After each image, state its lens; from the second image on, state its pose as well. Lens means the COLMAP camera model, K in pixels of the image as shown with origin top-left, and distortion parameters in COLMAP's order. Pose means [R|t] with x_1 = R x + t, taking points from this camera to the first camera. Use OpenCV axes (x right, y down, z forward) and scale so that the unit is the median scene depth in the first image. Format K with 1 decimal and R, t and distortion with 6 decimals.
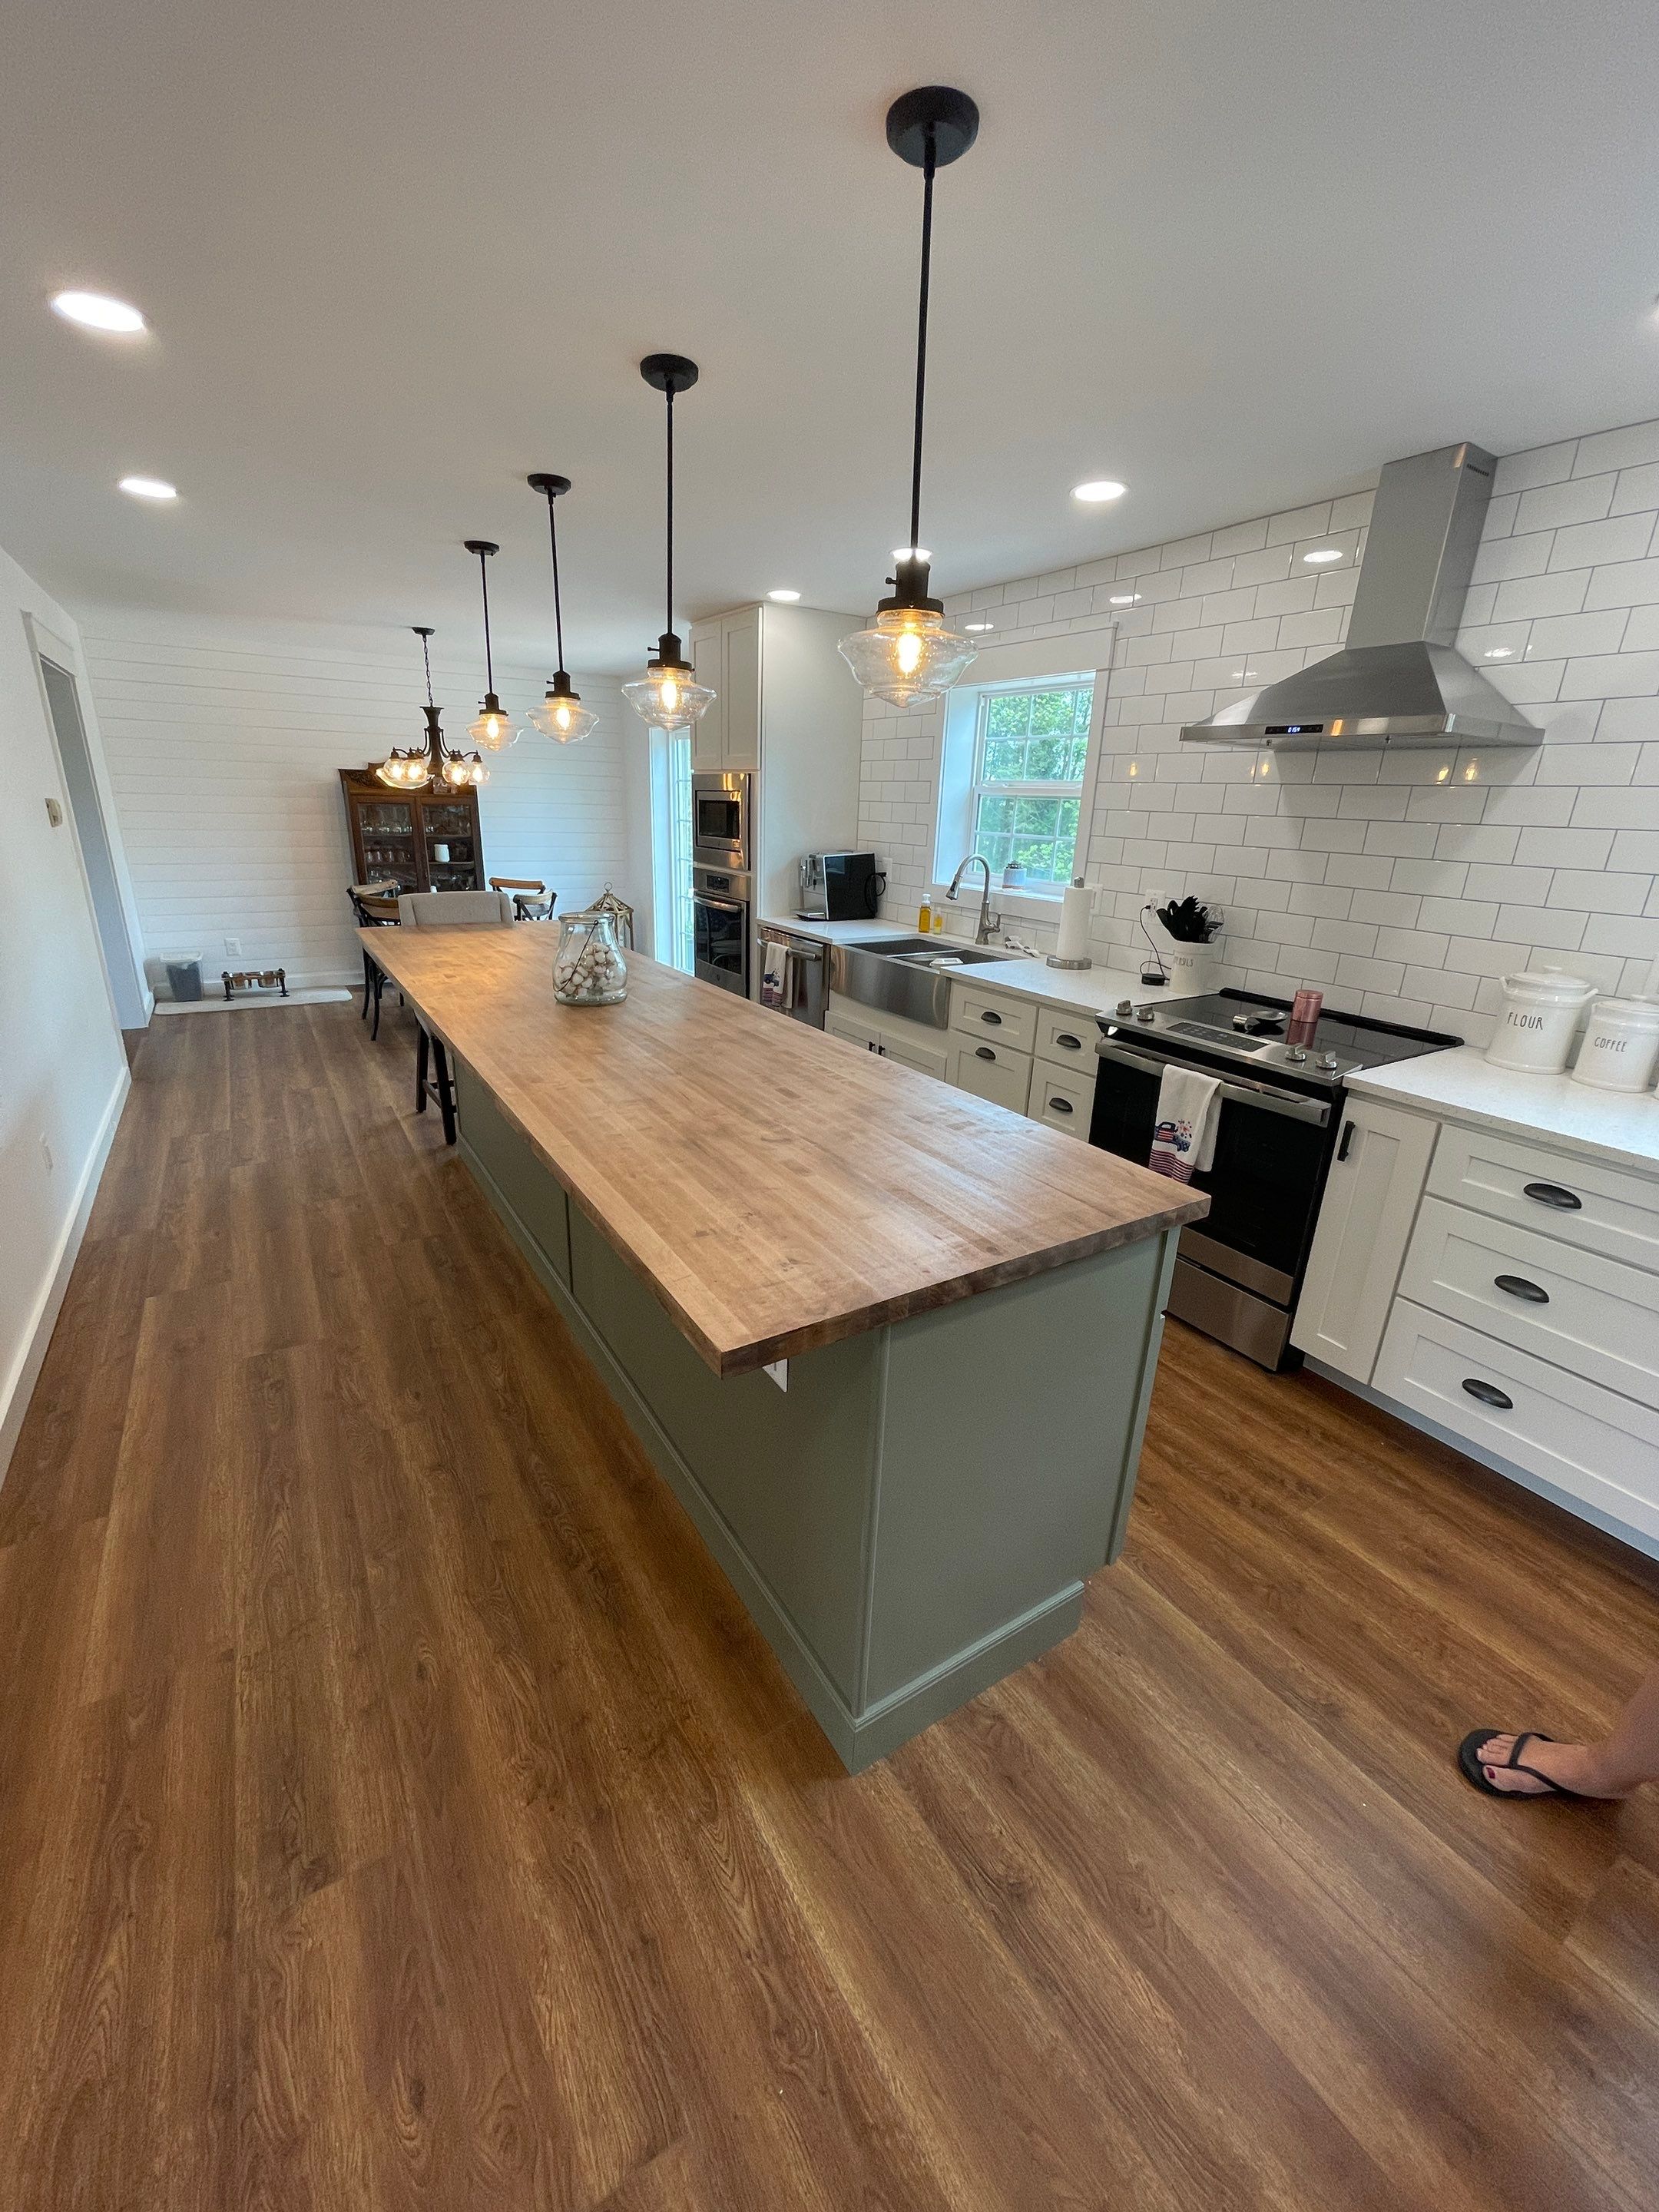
lens RADIAL K [[882.4, 0, 812.1], [0, 882.4, 1093.1], [0, 0, 1]] dist [-0.001939, -0.000598]
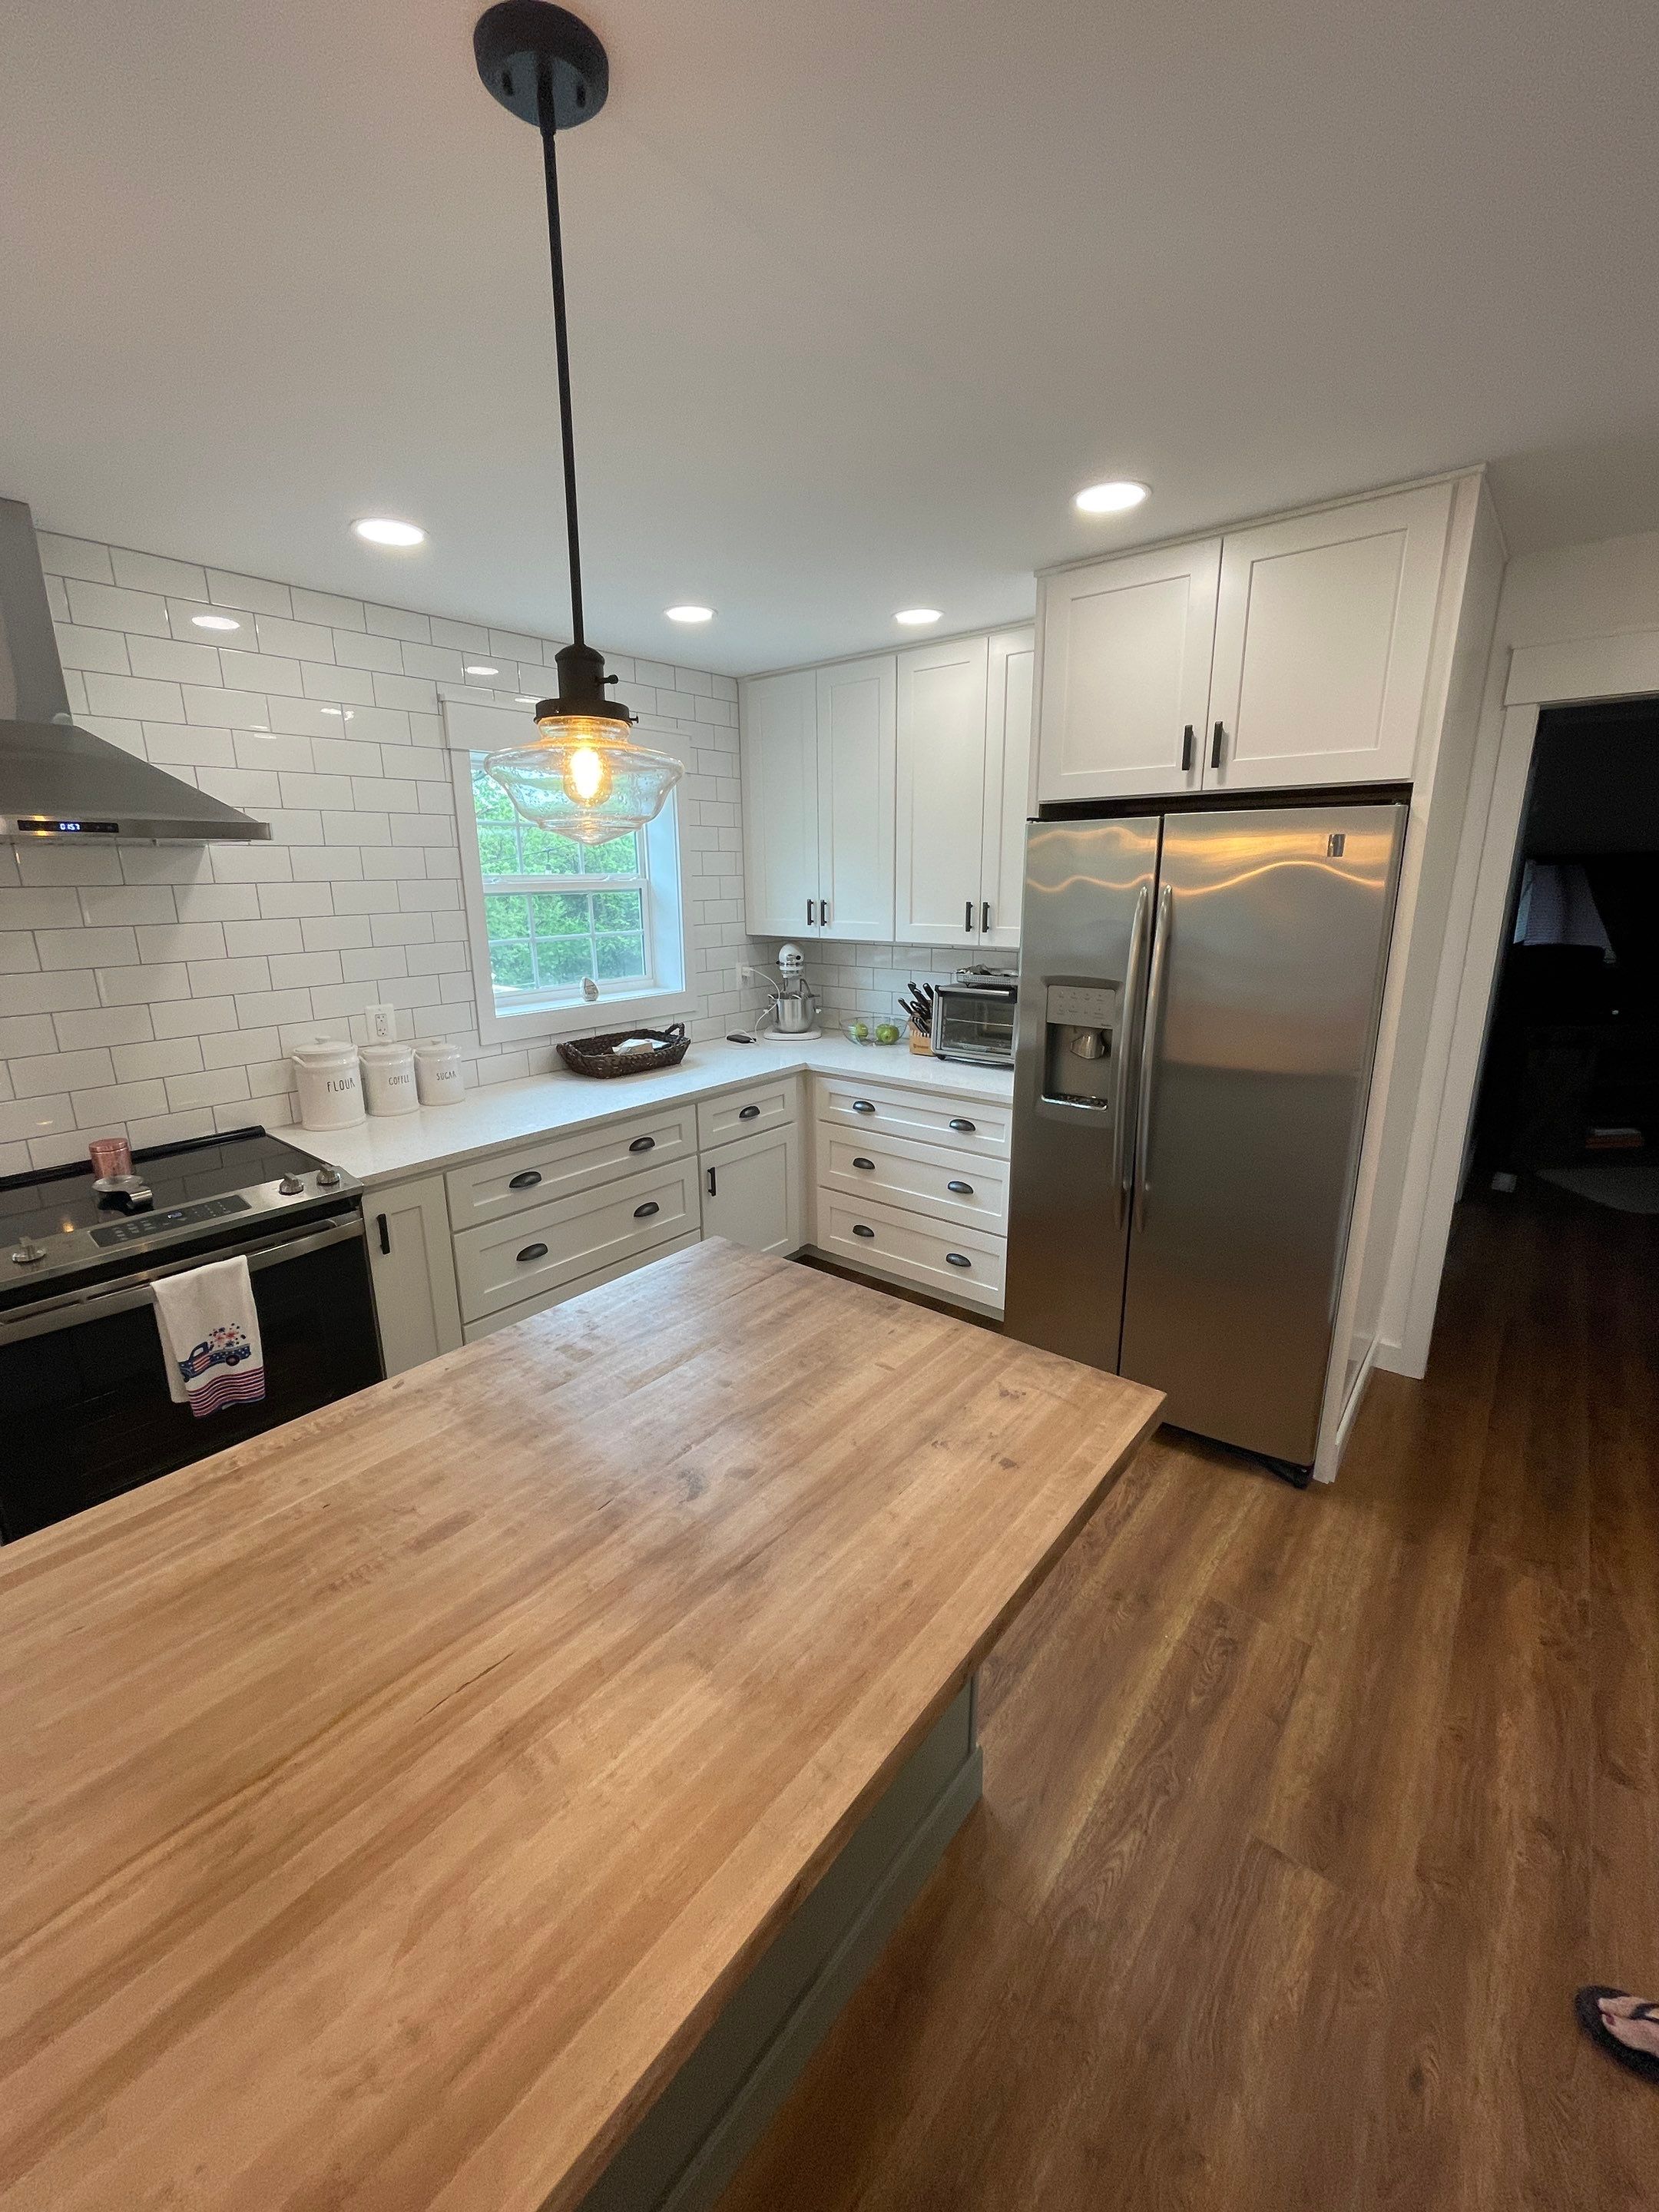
lens RADIAL K [[882.4, 0, 826.1], [0, 882.4, 1099.4], [0, 0, 1]] dist [-0.001939, -0.000598]
pose [[-0.318749, -0.266726, 0.909536, -0.407380], [0.300554, 0.881627, 0.363871, -0.278619], [-0.898925, 0.389348, -0.200852, 0.644576]]
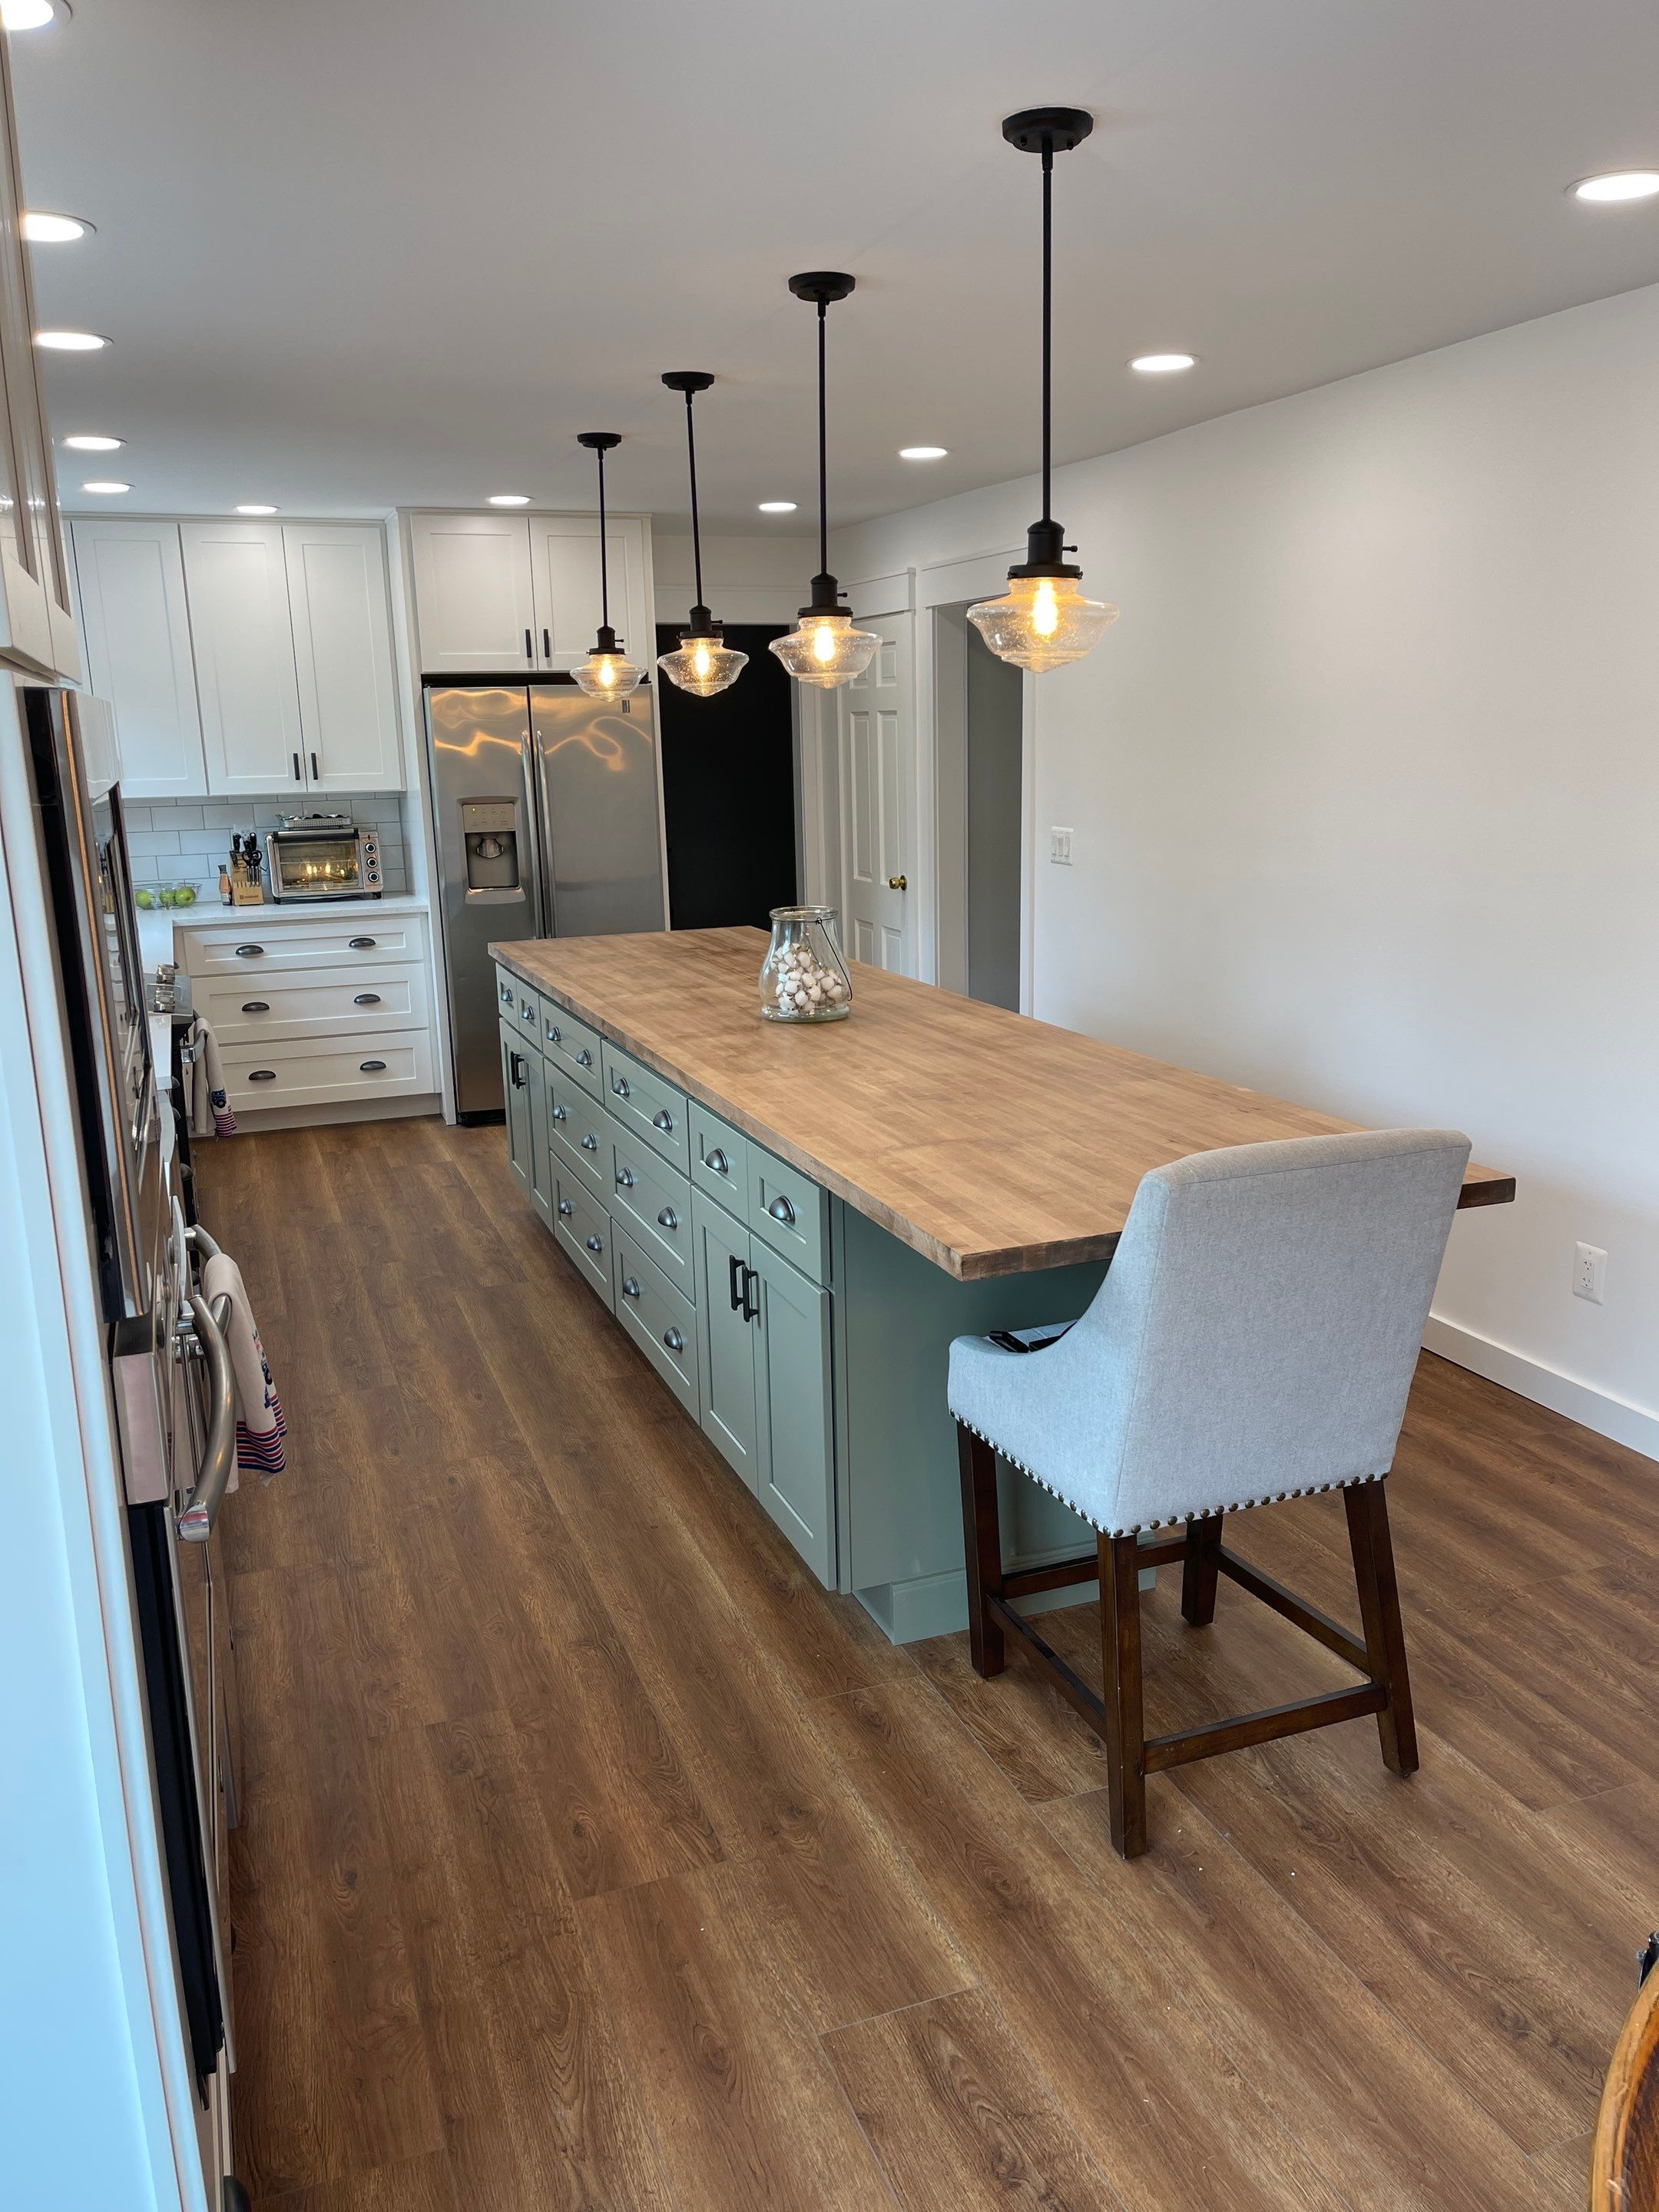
lens RADIAL K [[1656.2, 0, 825.1], [0, 1656.2, 1122.7], [0, 0, 1]] dist [0.062100, -0.081026]
pose [[-0.980173, -0.057307, 0.189673, -0.635100], [0.052864, 0.846927, 0.529074, -0.916307], [-0.190959, 0.528612, -0.827106, 2.583752]]
